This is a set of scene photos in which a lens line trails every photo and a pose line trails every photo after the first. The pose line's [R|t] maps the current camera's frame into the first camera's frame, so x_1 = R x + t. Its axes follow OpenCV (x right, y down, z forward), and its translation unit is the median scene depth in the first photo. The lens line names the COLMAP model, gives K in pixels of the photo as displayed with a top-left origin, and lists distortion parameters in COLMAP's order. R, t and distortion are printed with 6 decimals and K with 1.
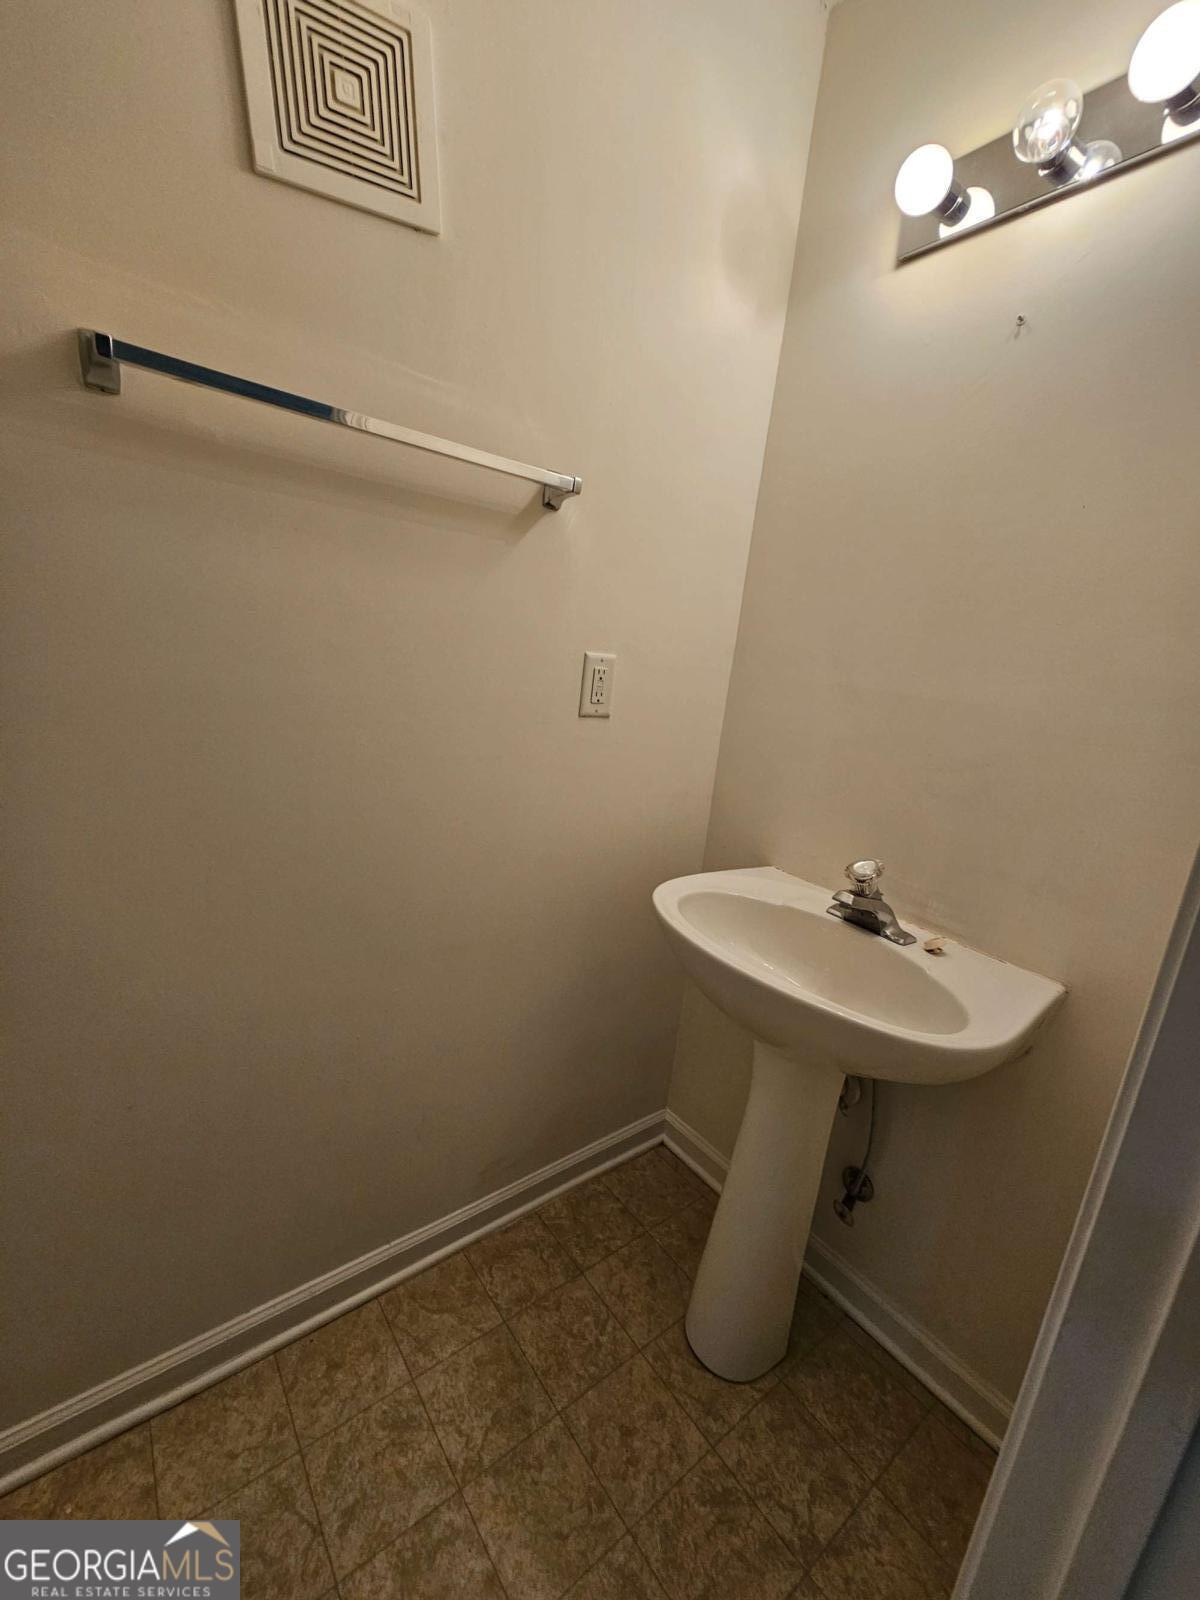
lens RADIAL K [[716.0, 0, 600.0], [0, 716.0, 800.0], [0, 0, 1]] dist [0.000683, -0.000029]
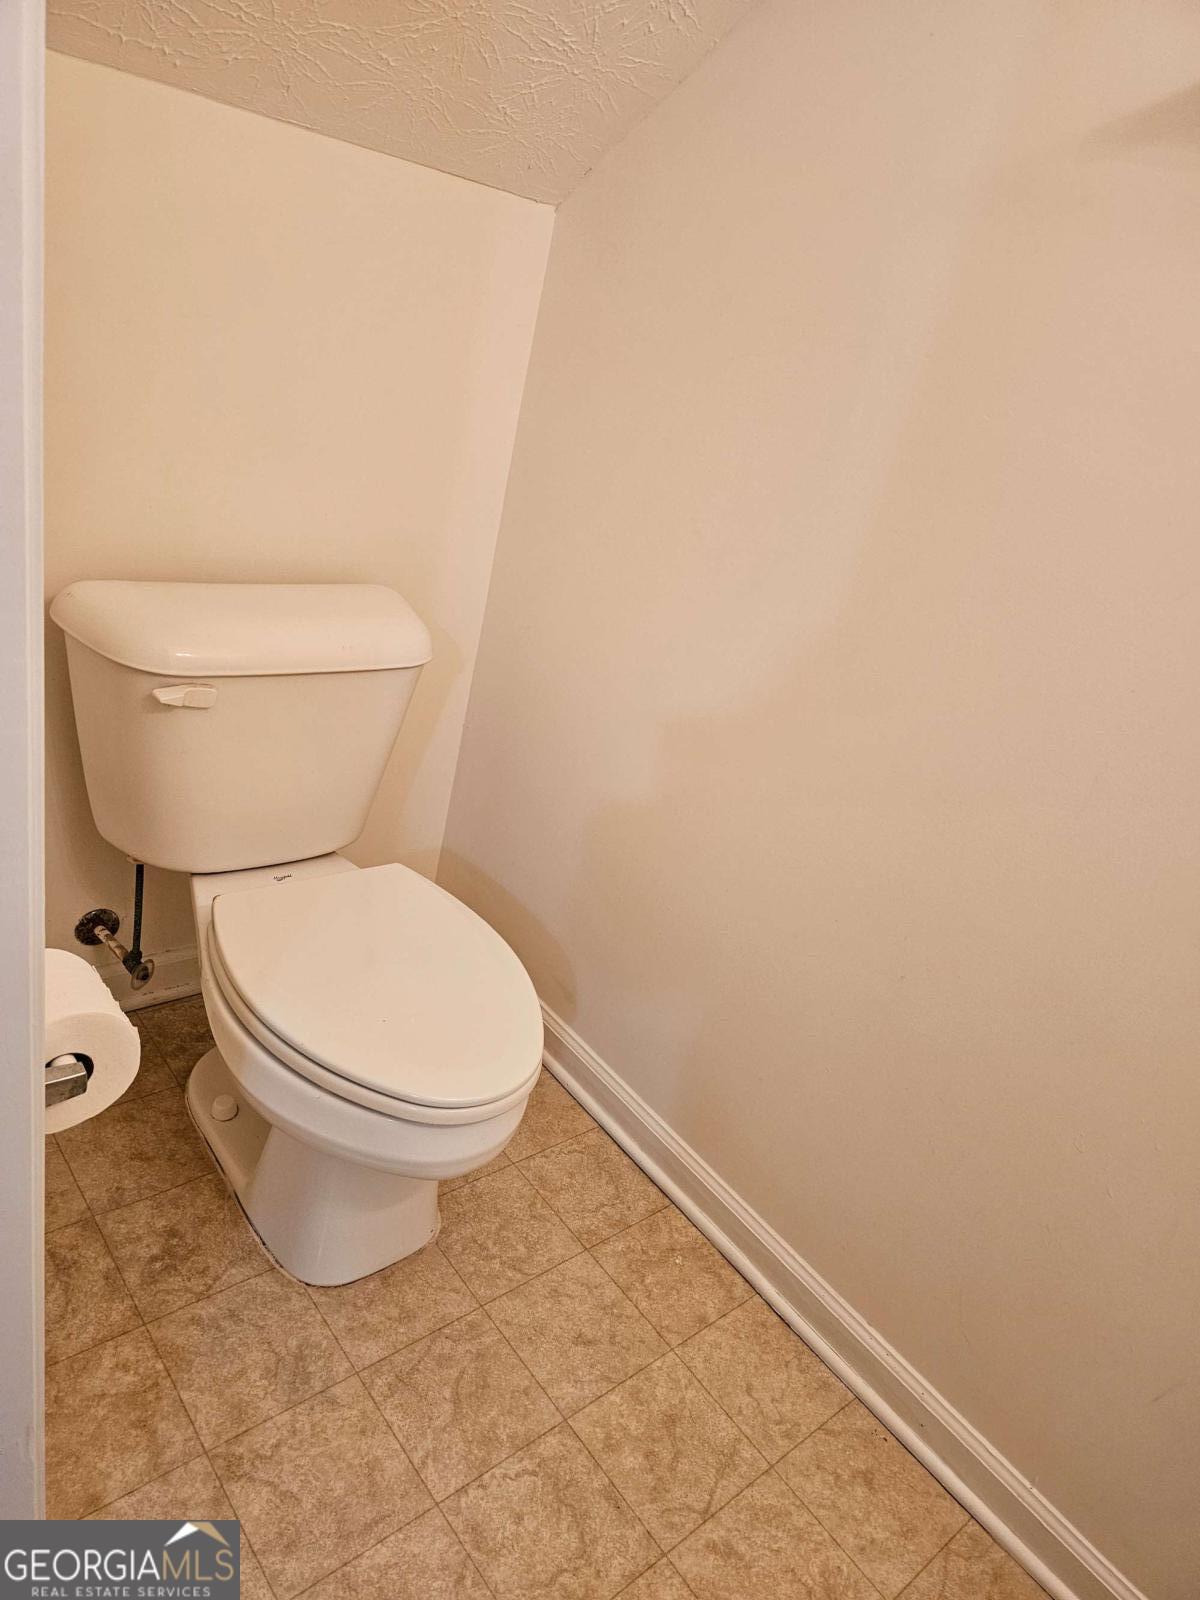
lens RADIAL K [[997.0, 0, 600.0], [0, 997.0, 800.0], [0, 0, 1]] dist [-0.025185, 0.003869]
pose [[0.047099, 0.385892, -0.921341, 0.350608], [-0.439363, 0.836352, 0.327835, -0.031881], [0.897074, 0.389363, 0.208938, 0.294449]]
